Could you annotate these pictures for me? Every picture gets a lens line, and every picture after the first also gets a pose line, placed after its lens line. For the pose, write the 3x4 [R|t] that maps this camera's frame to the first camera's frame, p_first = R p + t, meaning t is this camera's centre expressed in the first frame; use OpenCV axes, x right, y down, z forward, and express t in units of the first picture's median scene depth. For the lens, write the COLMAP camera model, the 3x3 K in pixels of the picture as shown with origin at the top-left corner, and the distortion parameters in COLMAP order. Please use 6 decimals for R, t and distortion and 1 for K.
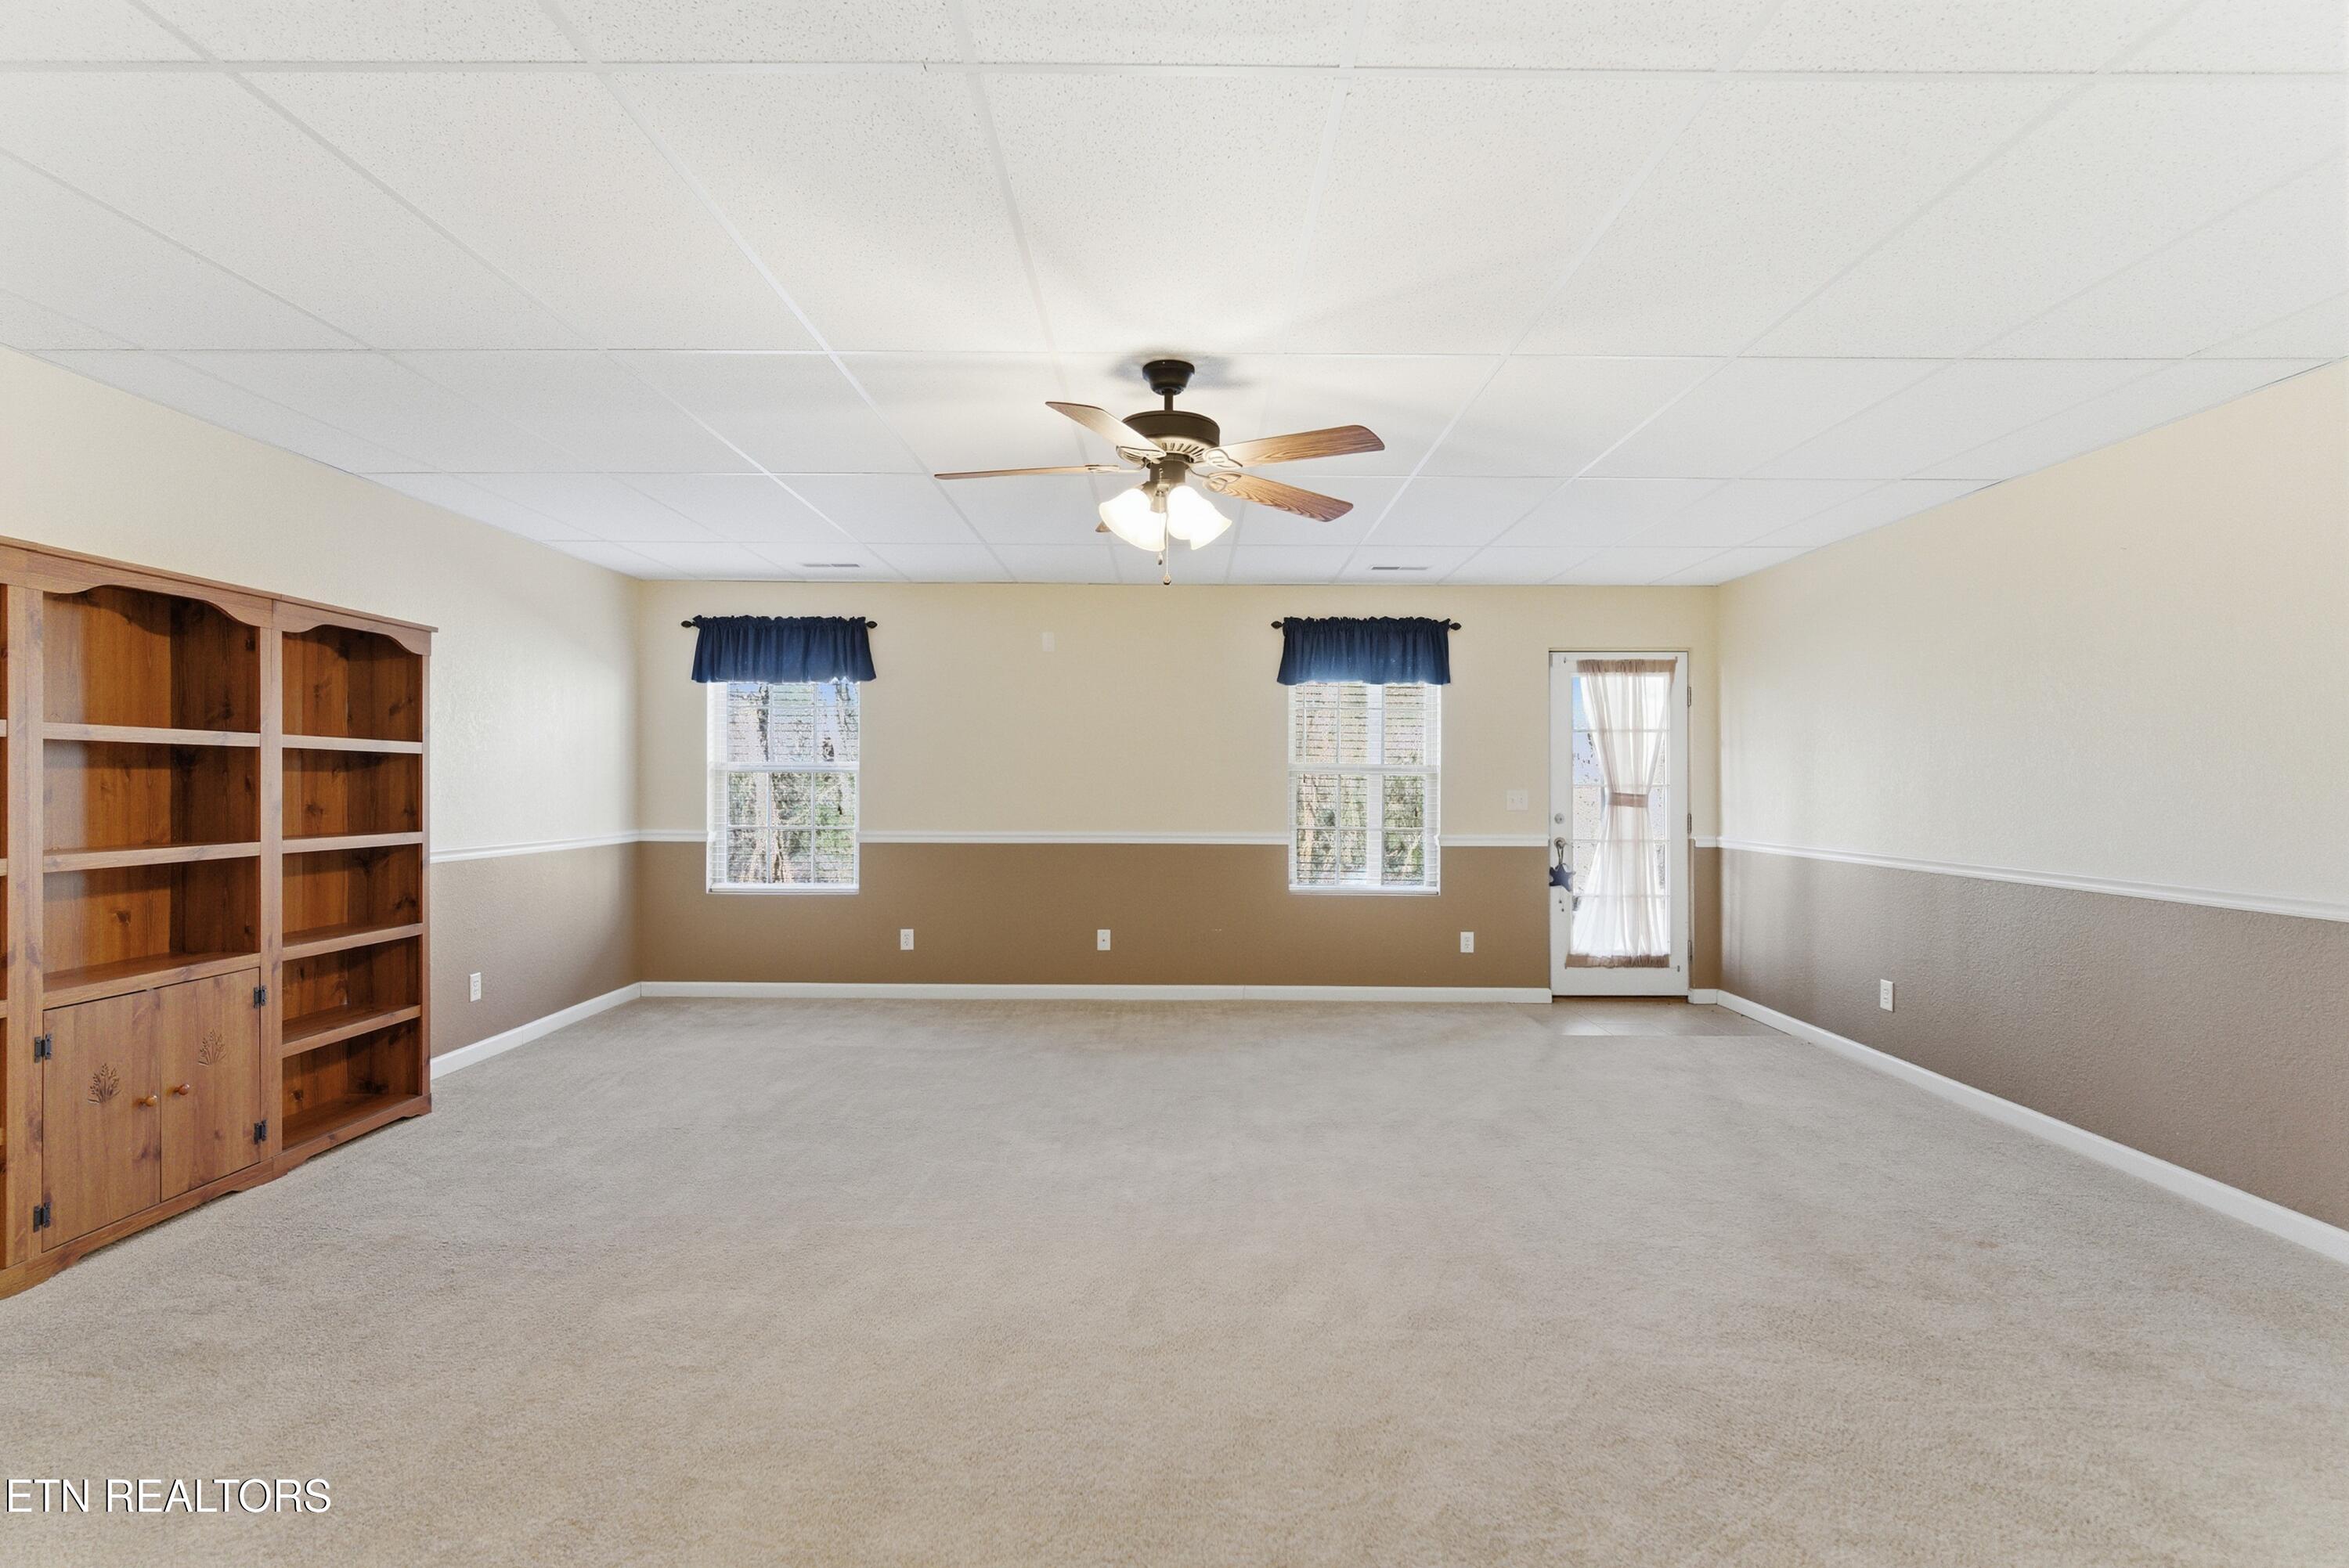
lens RADIAL K [[1121.7, 0, 1174.5], [0, 1121.7, 784.0], [0, 0, 1]] dist [0.001444, -0.000030]
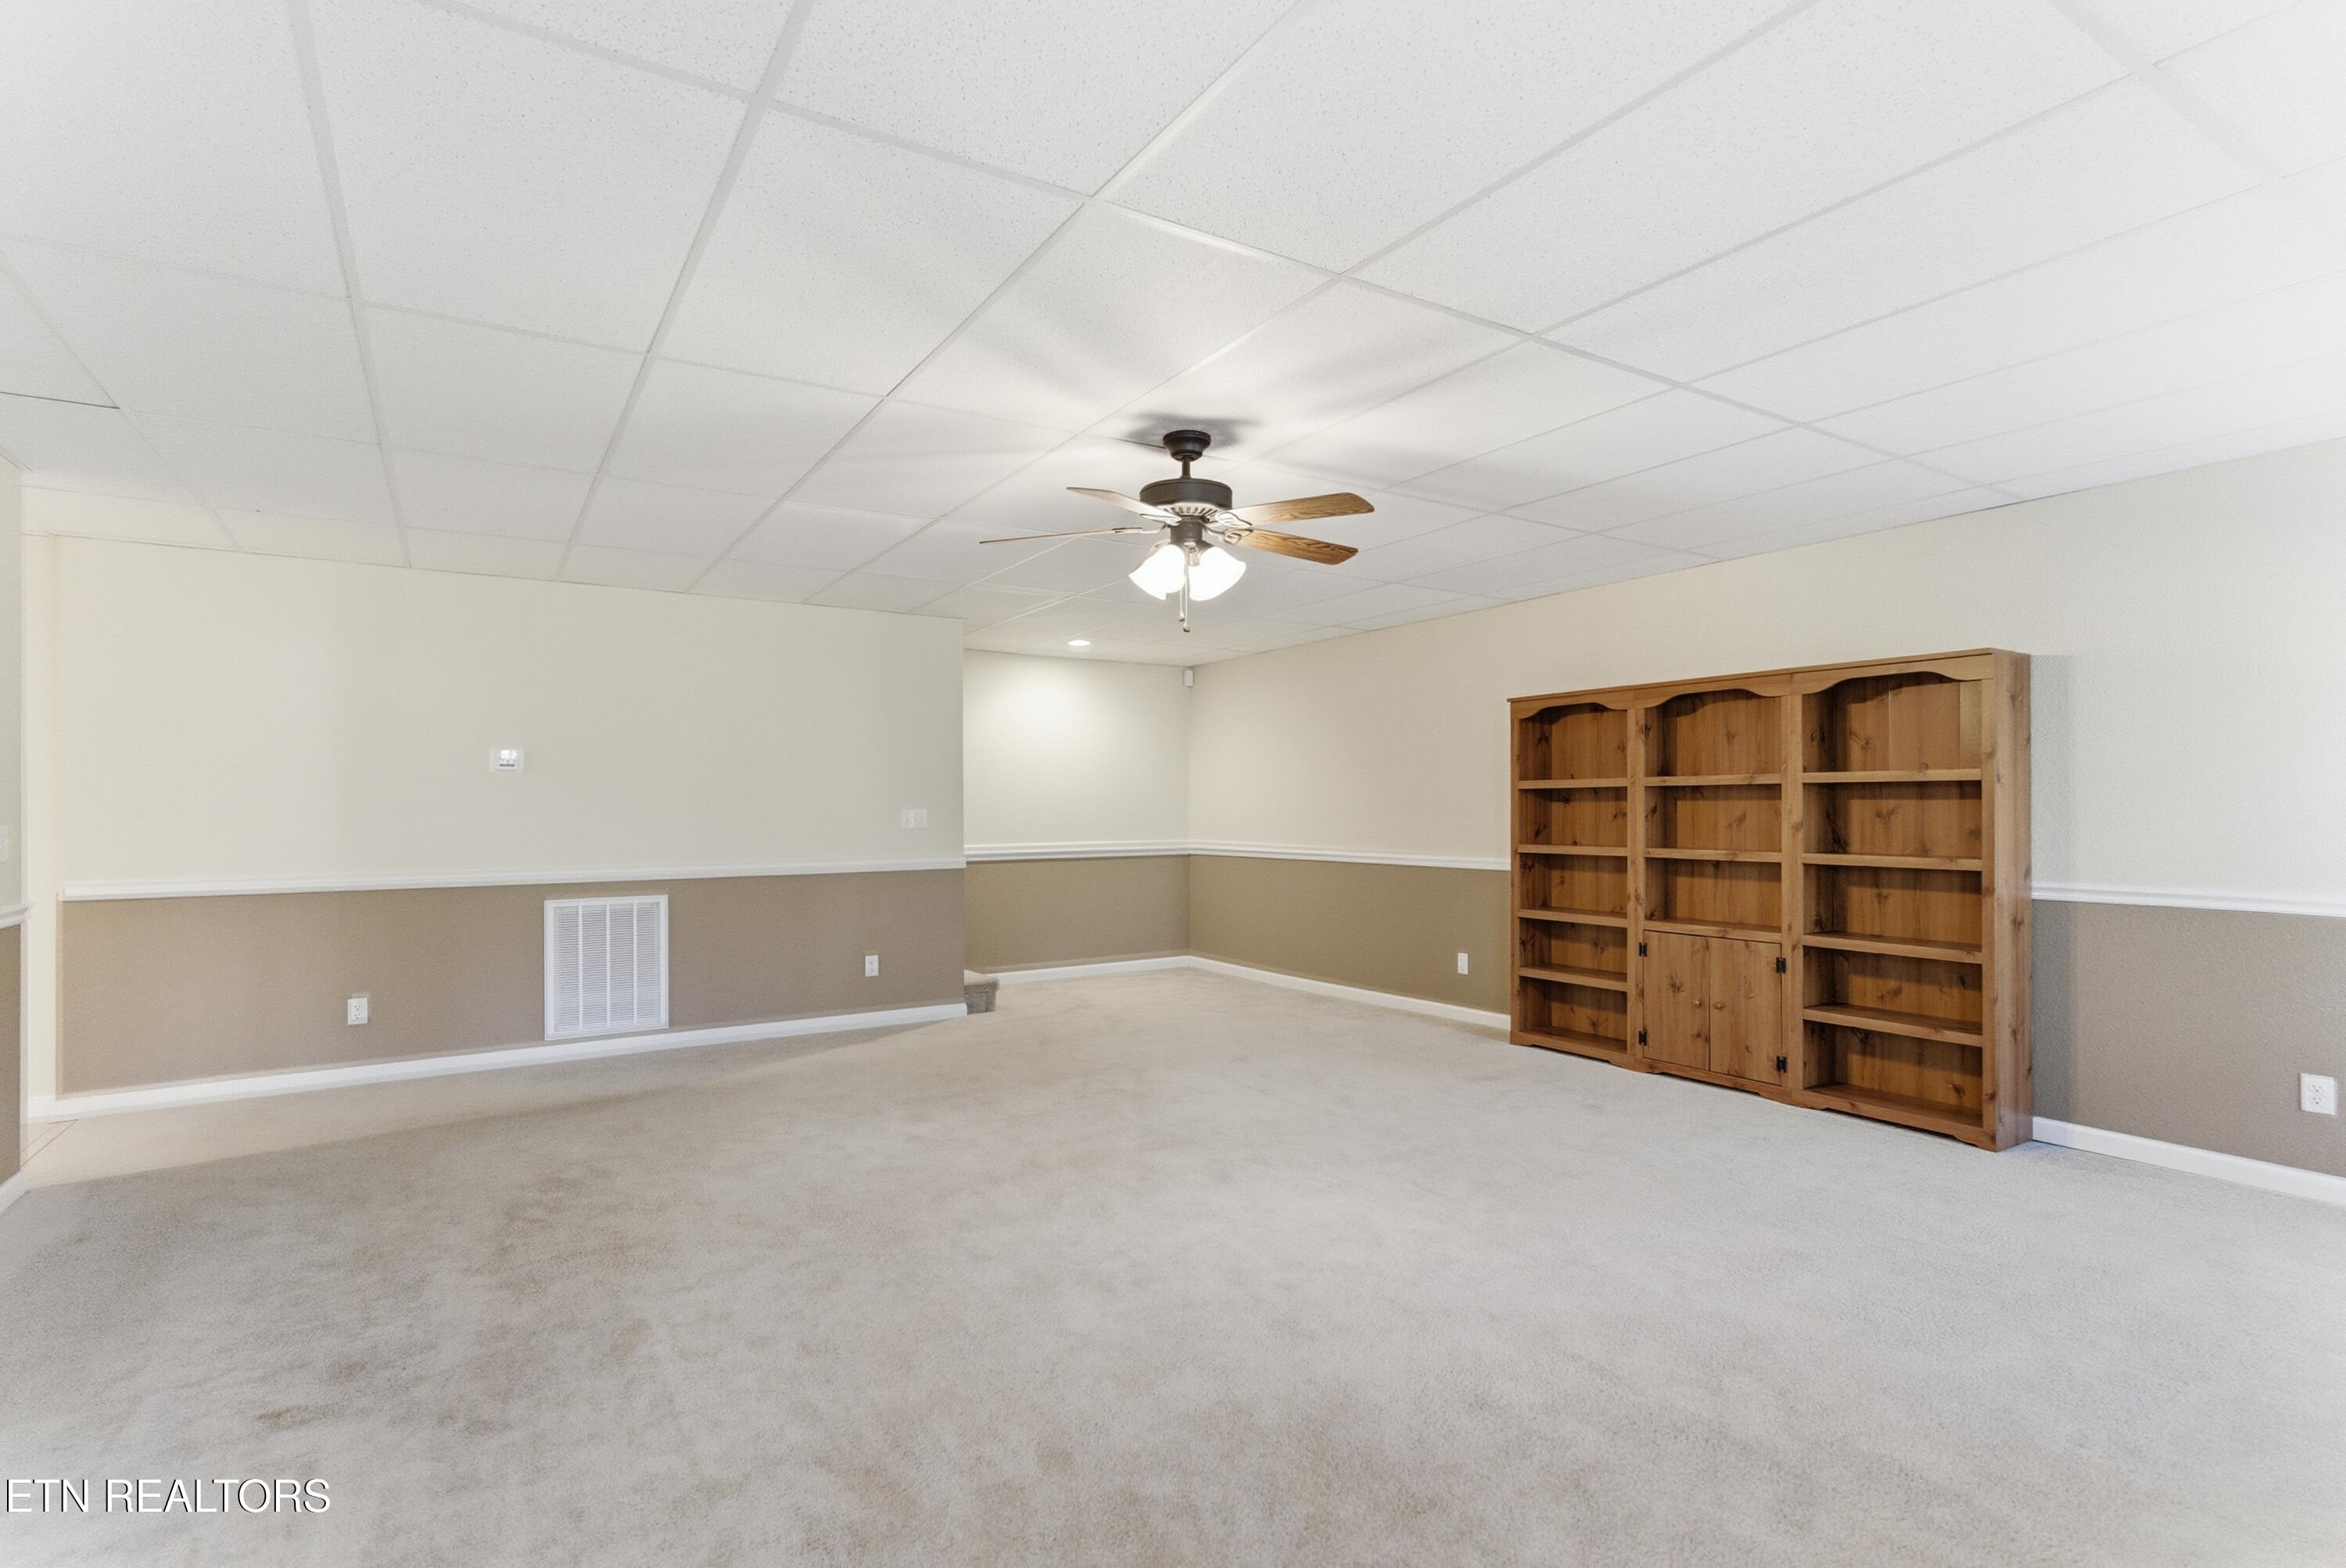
lens RADIAL K [[1143.8, 0, 1175.2], [0, 1143.8, 804.6], [0, 0, 1]] dist [0.000245, -0.000671]
pose [[-0.844416, -0.002660, -0.535682, 0.566986], [-0.001083, 0.999994, -0.003258, -0.001593], [0.535688, -0.002171, -0.844413, 1.807714]]
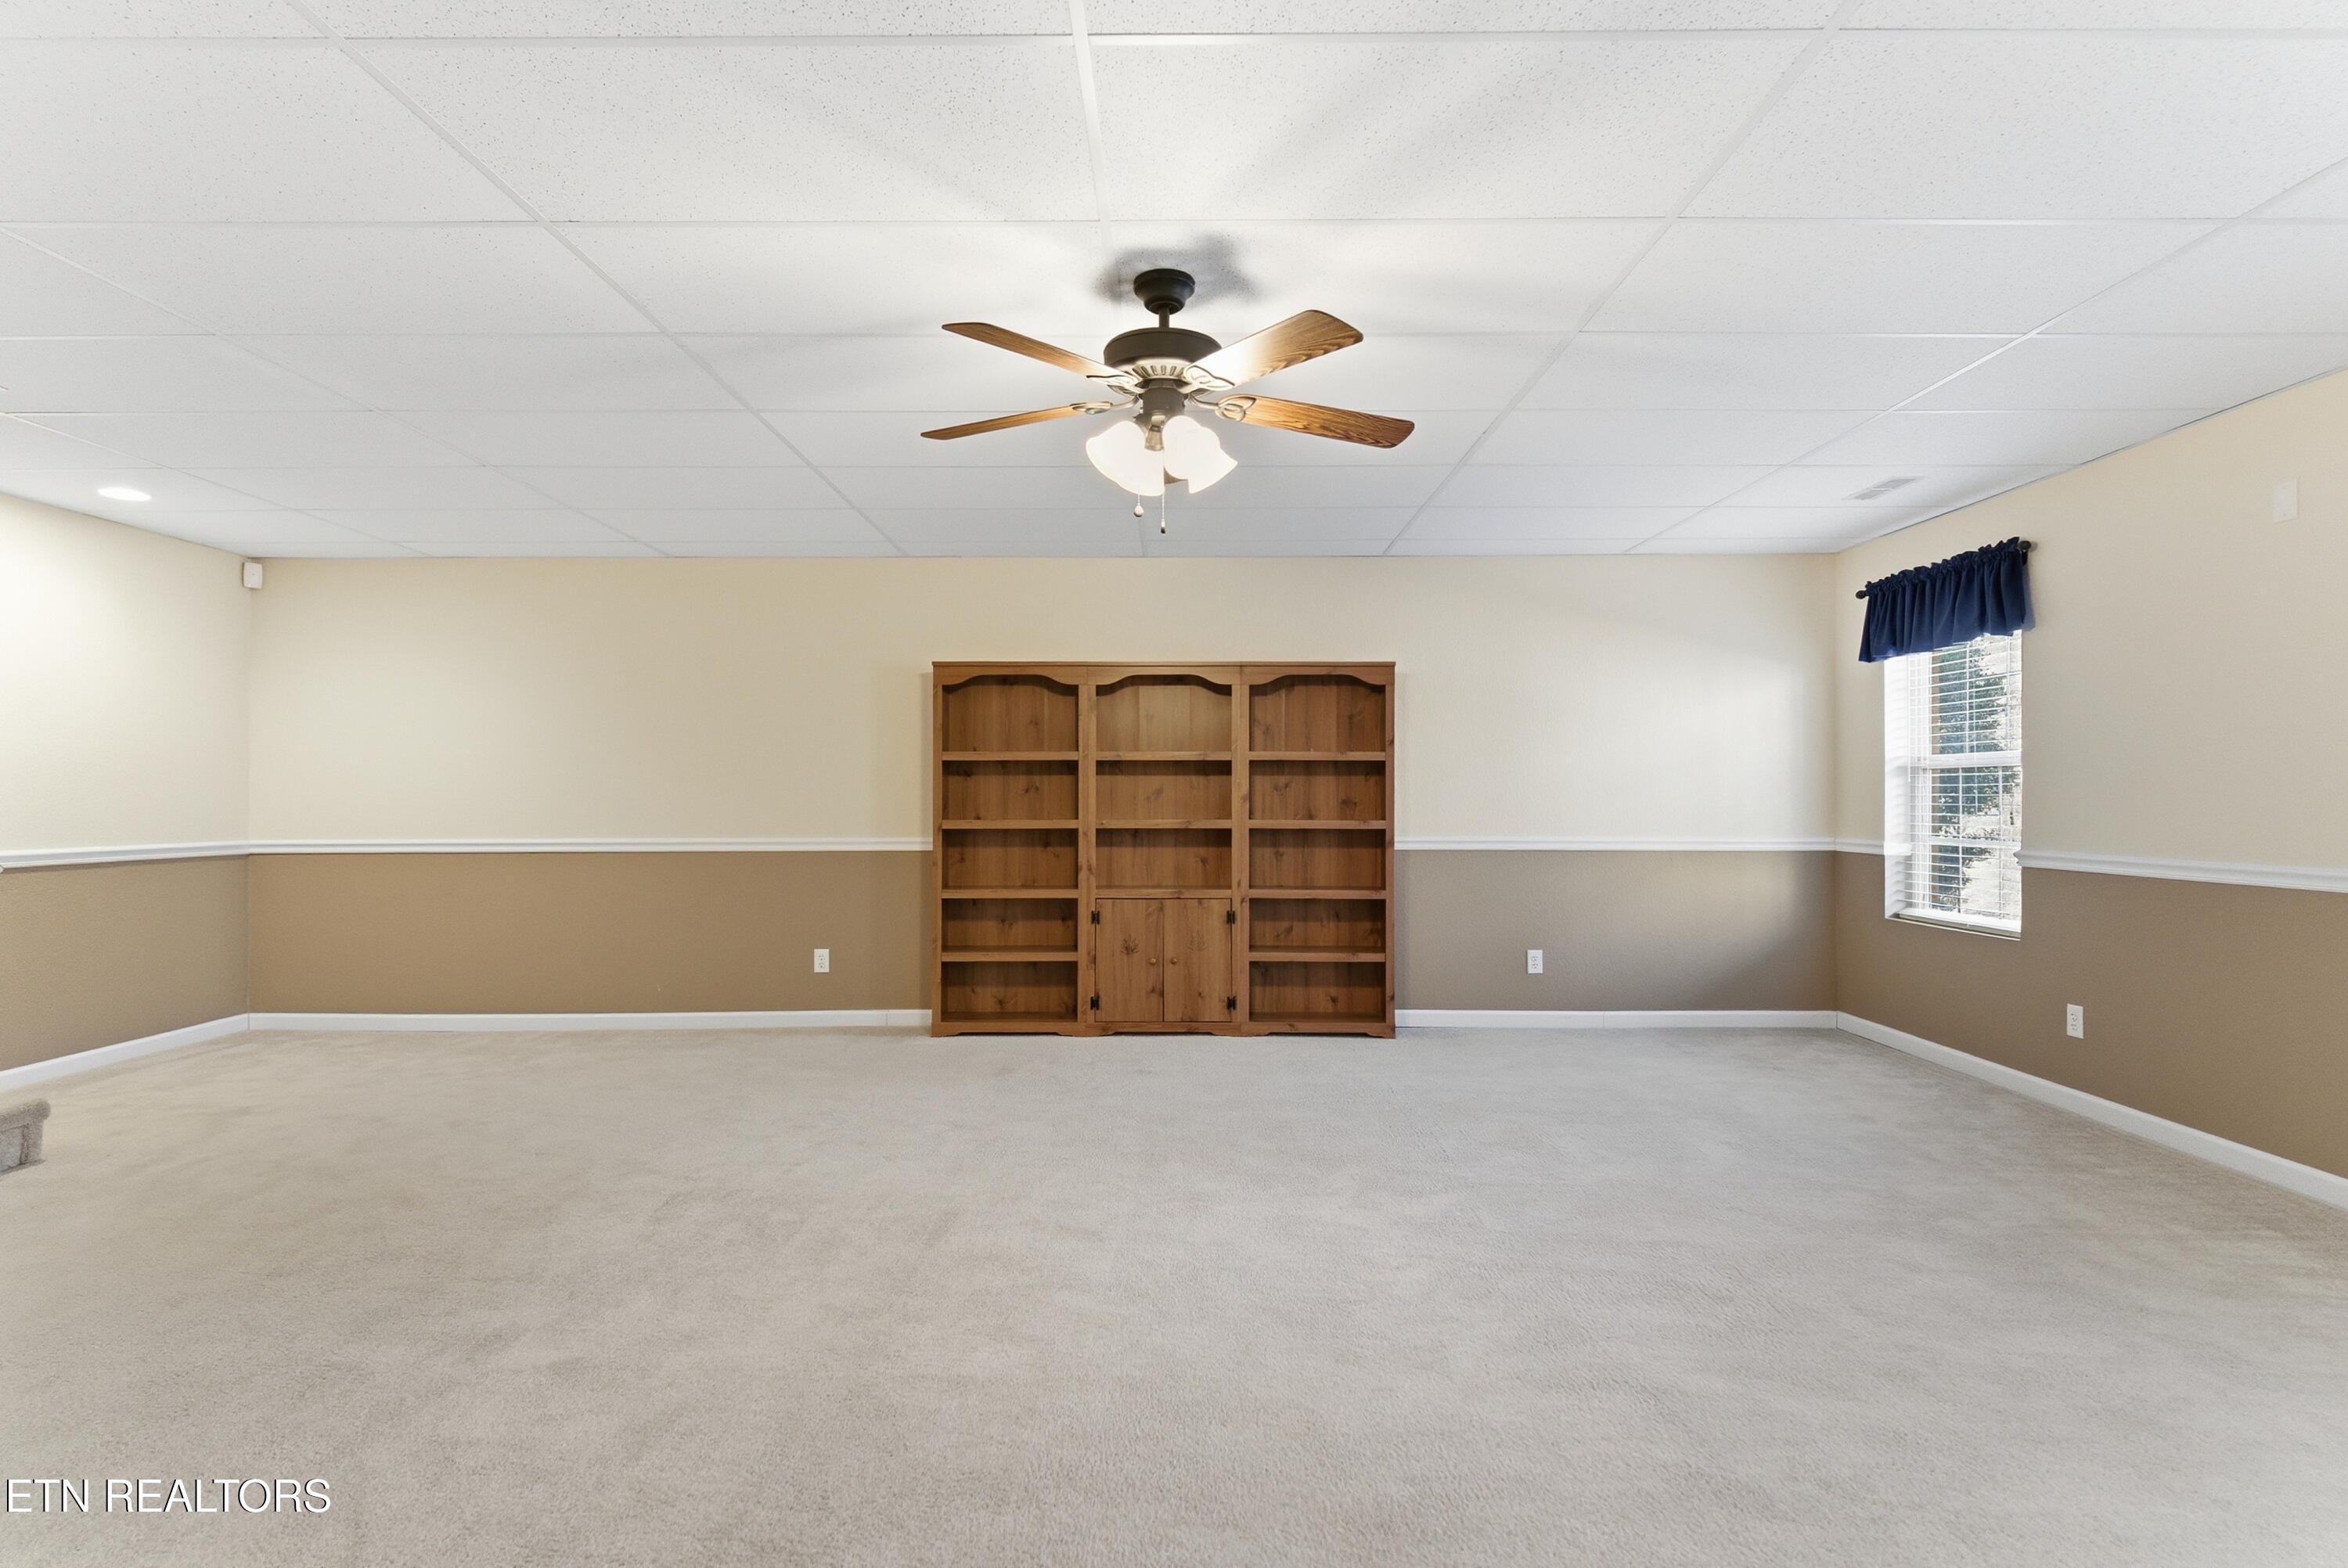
lens RADIAL K [[1144.5, 0, 1176.2], [0, 1144.5, 804.6], [0, 0, 1]] dist [0.000245, -0.000671]
pose [[0.000367, 0.000387, -1.000000, 0.810047], [-0.002421, 0.999997, 0.000386, 0.030117], [0.999997, 0.002421, 0.000368, 0.933724]]
